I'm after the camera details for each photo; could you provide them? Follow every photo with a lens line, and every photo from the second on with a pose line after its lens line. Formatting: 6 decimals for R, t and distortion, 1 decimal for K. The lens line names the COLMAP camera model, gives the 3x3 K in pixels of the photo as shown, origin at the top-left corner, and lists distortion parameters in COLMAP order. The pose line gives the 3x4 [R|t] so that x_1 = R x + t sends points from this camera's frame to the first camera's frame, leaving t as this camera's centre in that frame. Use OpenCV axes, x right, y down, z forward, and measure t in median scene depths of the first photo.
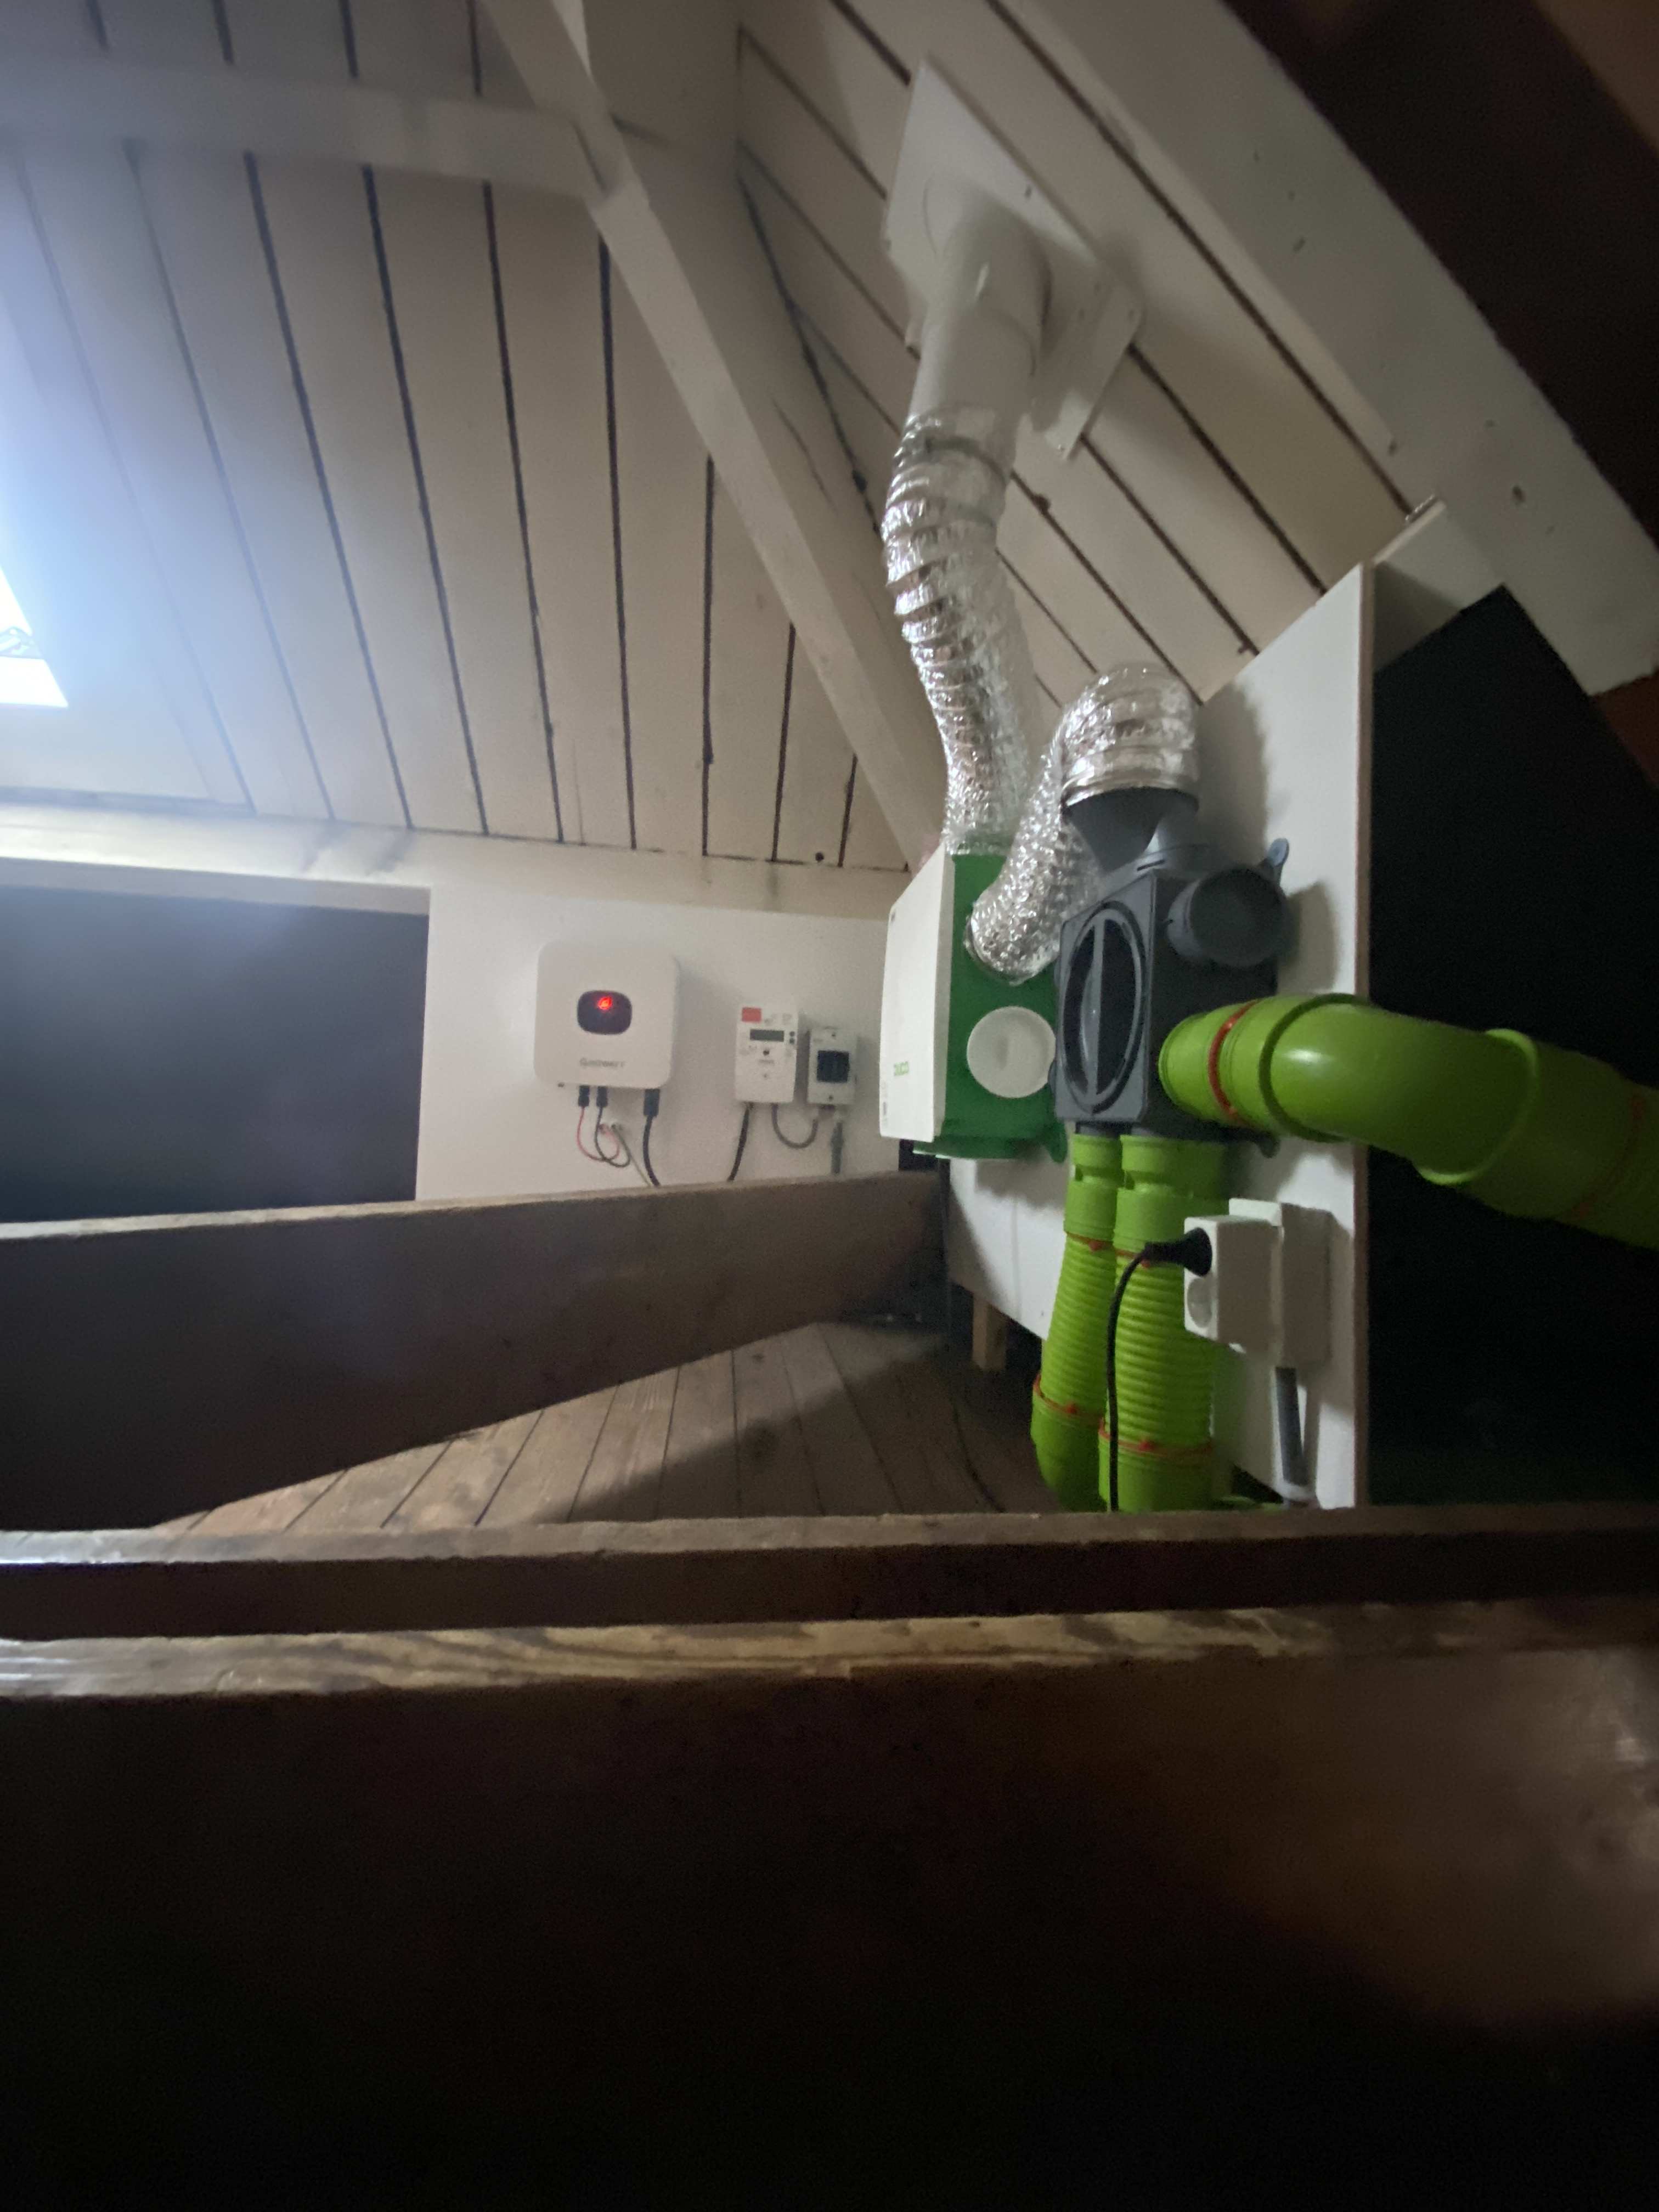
lens RADIAL K [[889.1, 0, 824.9], [0, 889.1, 1104.7], [0, 0, 1]] dist [0.014715, -0.000058]
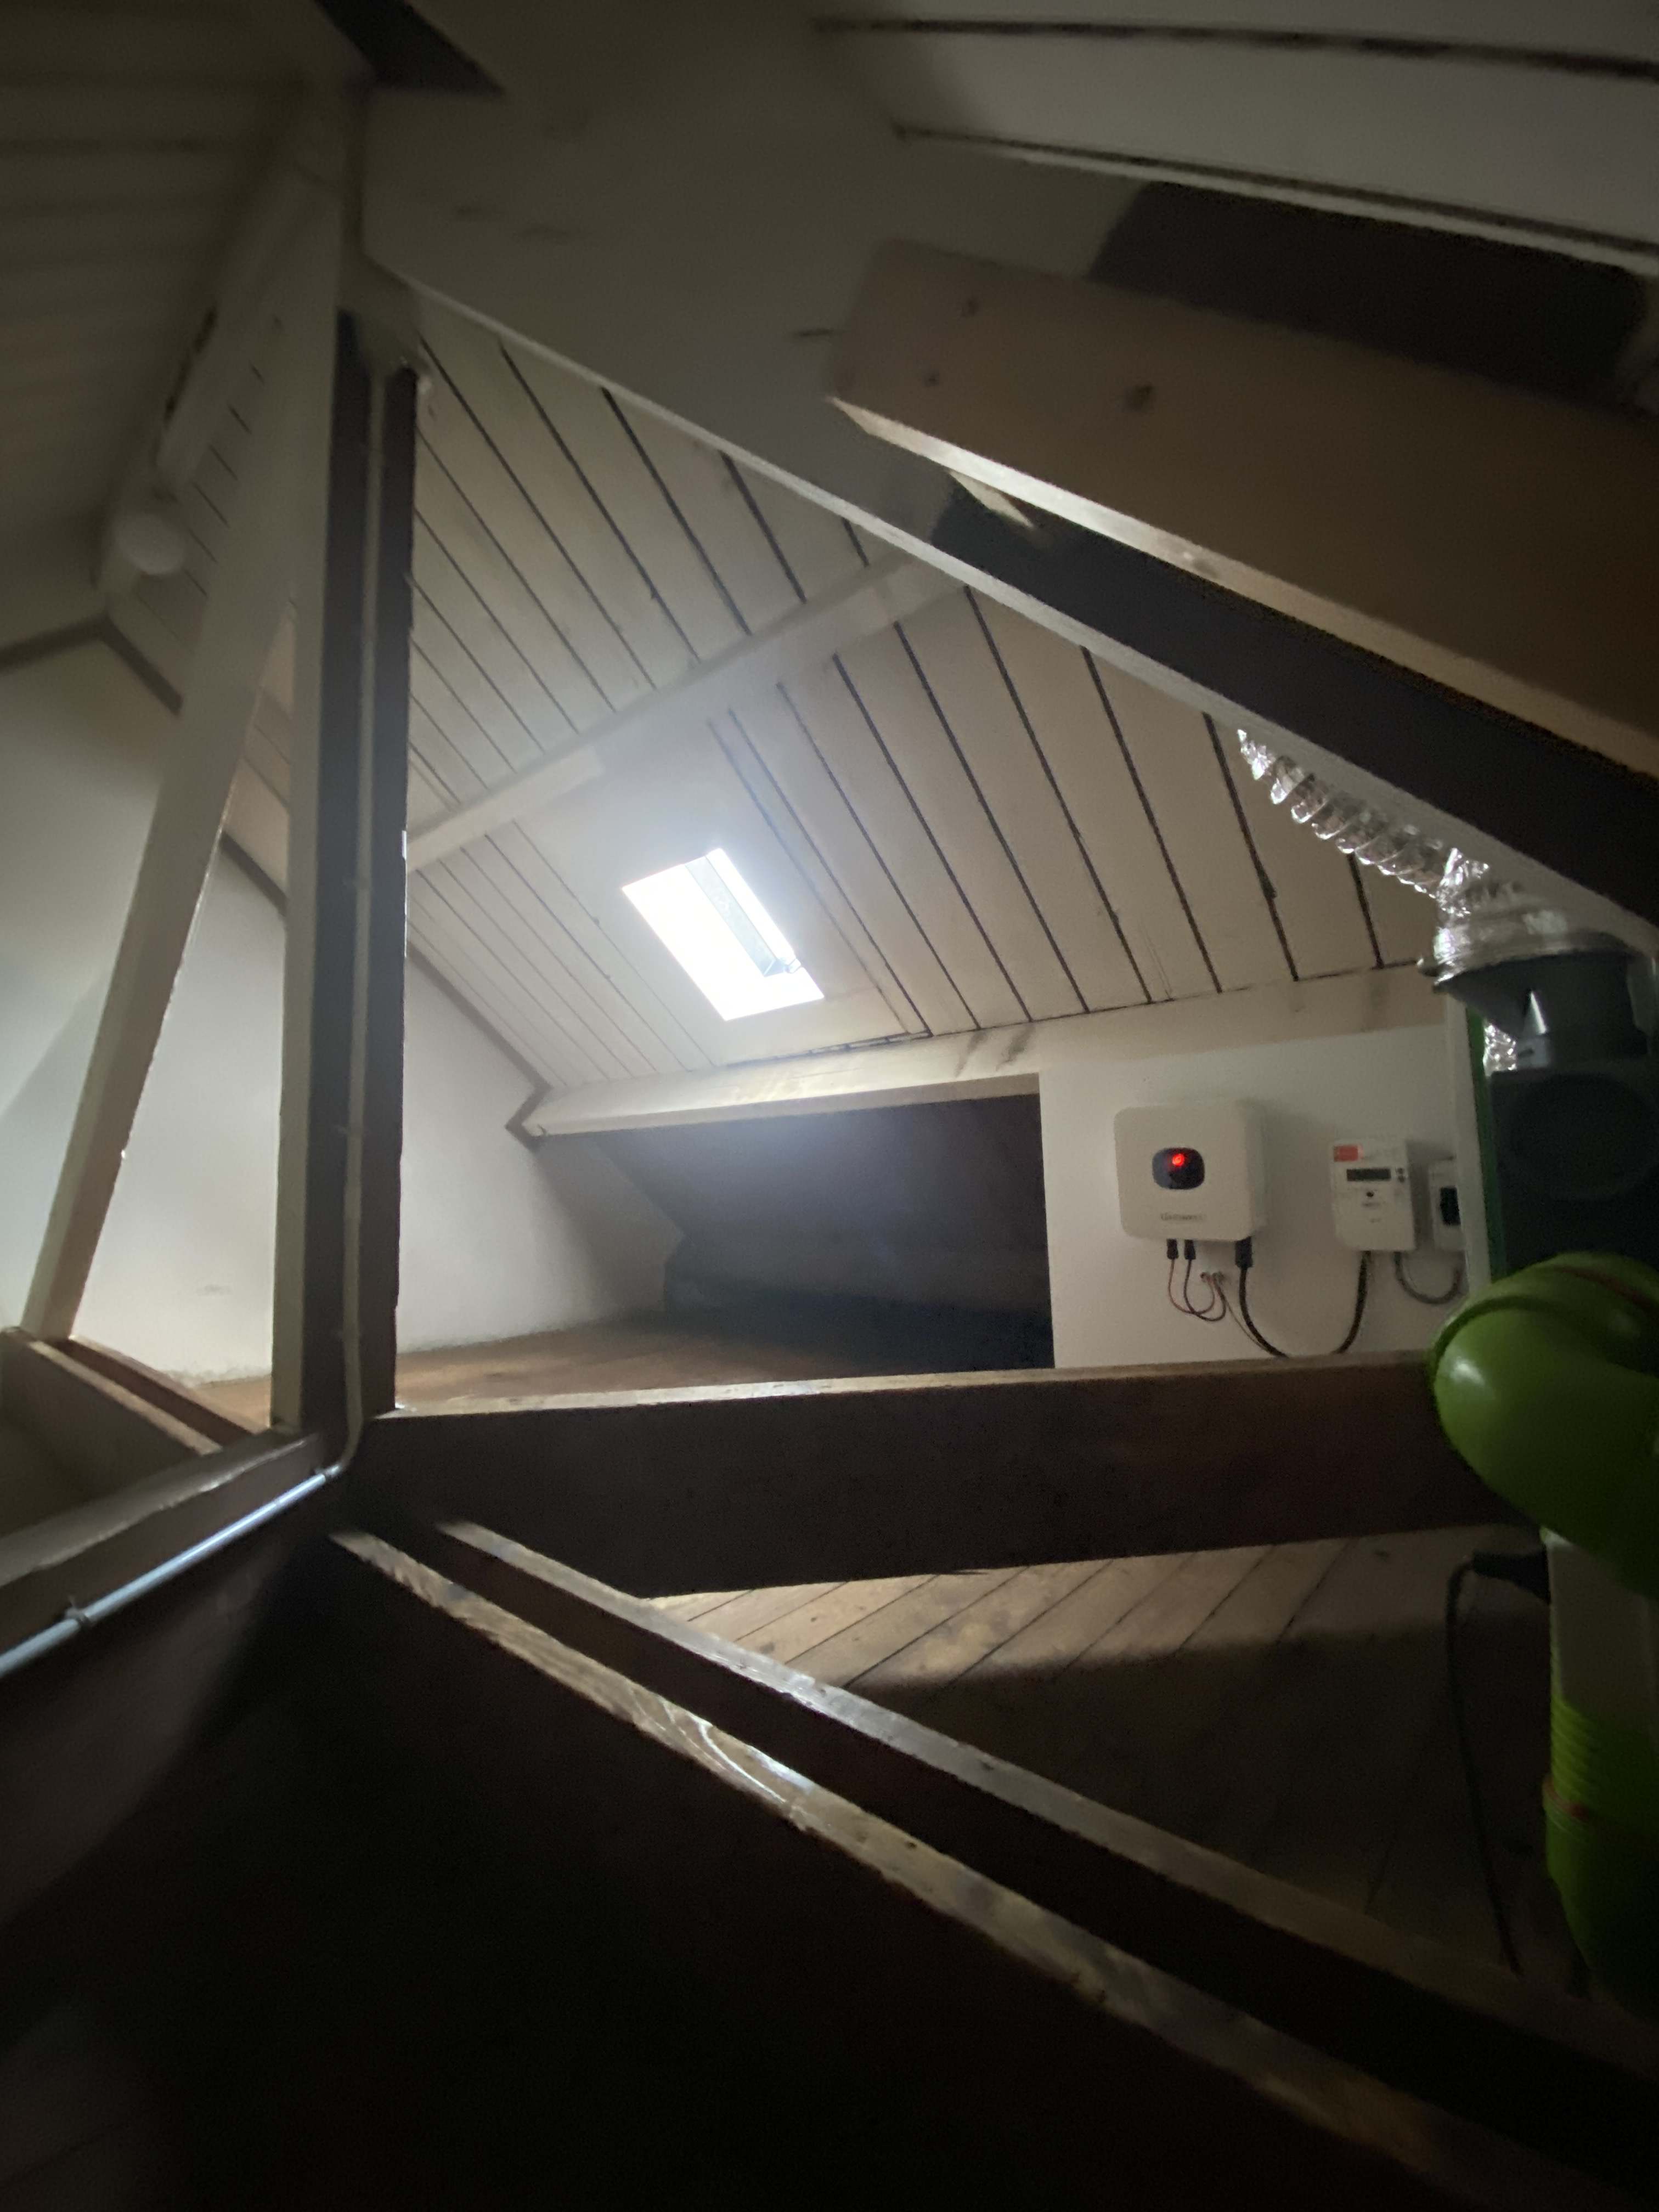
lens RADIAL K [[889.1, 0, 824.9], [0, 889.1, 1104.7], [0, 0, 1]] dist [0.014715, -0.000058]
pose [[0.663828, -0.133271, -0.735915, 0.245059], [0.065839, 0.990588, -0.120001, -0.076355], [0.744981, 0.031208, 0.666355, -0.010518]]
